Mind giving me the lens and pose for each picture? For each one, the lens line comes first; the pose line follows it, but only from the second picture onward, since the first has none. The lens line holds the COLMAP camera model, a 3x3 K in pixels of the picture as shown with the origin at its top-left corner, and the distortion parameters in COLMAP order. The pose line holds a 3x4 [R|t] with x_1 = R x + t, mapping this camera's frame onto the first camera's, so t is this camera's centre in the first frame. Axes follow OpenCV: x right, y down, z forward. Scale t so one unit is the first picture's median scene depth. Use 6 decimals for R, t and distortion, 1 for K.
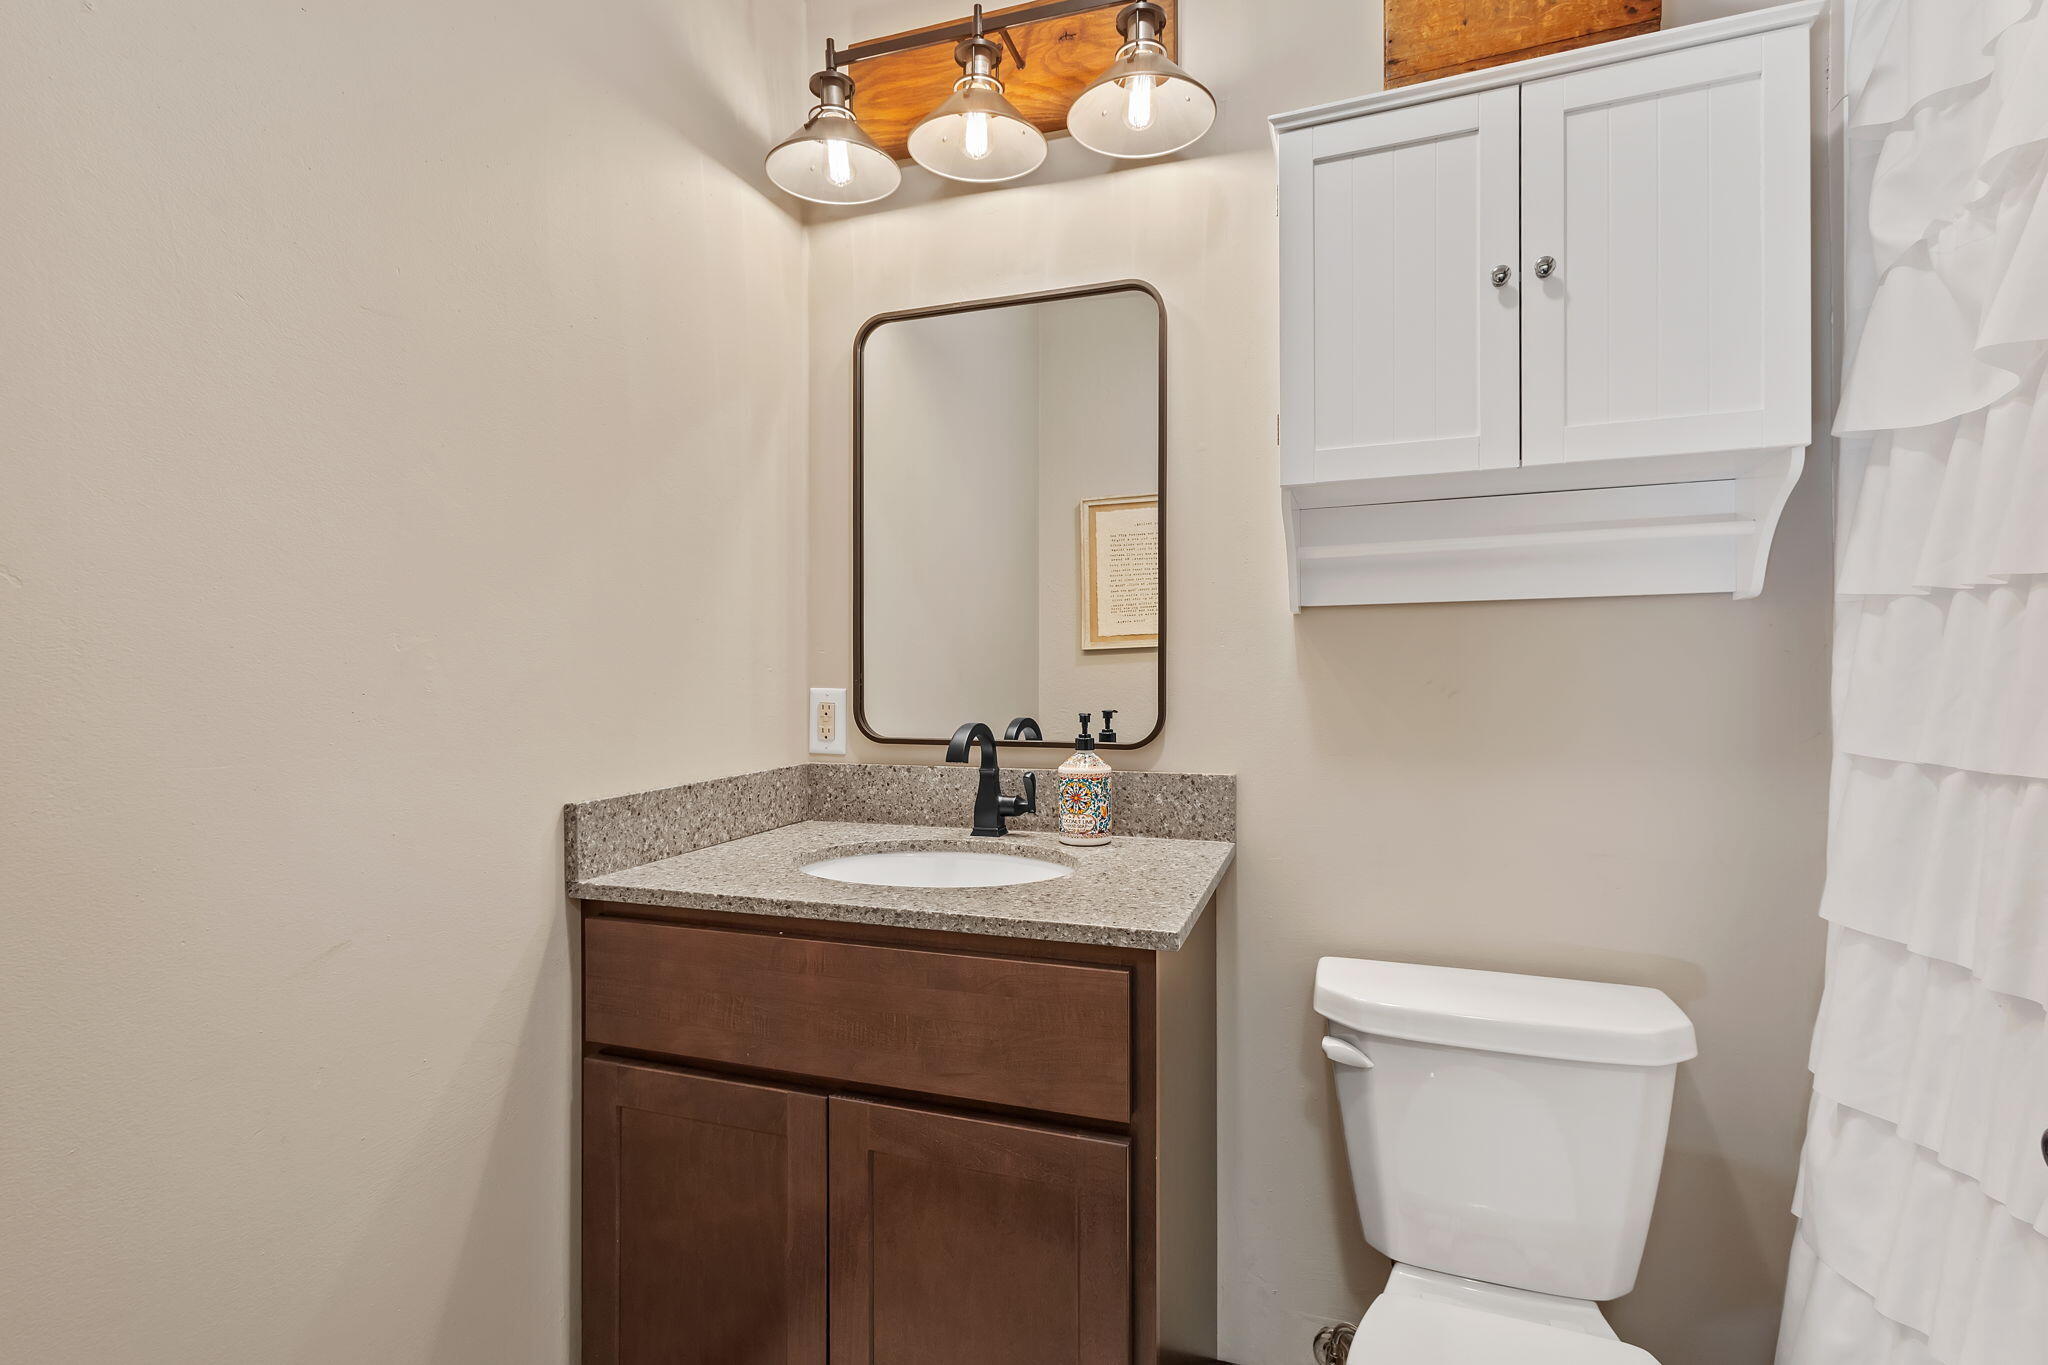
lens RADIAL K [[945.3, 0, 1024.1], [0, 945.3, 689.8], [0, 0, 1]] dist [0.001347, -0.001427]
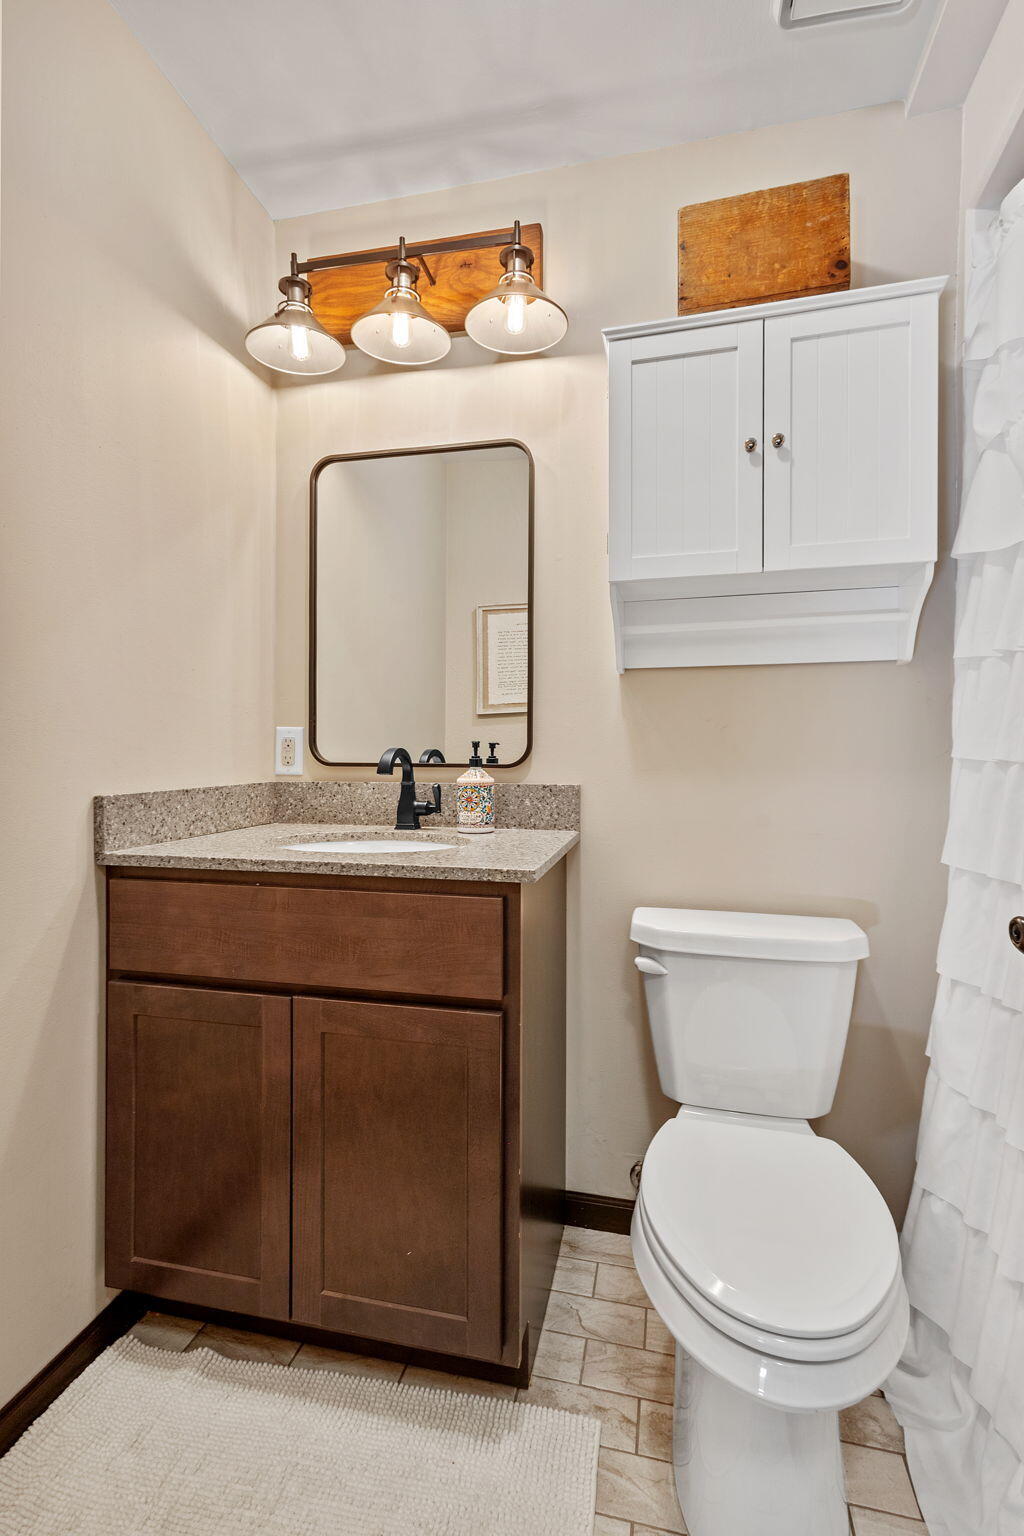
lens RADIAL K [[709.0, 0, 511.6], [0, 709.0, 759.6], [0, 0, 1]] dist [0.001347, -0.001427]
pose [[0.994310, 0.004388, 0.106434, 0.005092], [-0.004406, 0.999990, -0.000062, 0.064153], [-0.106433, -0.000407, 0.994320, -0.082717]]
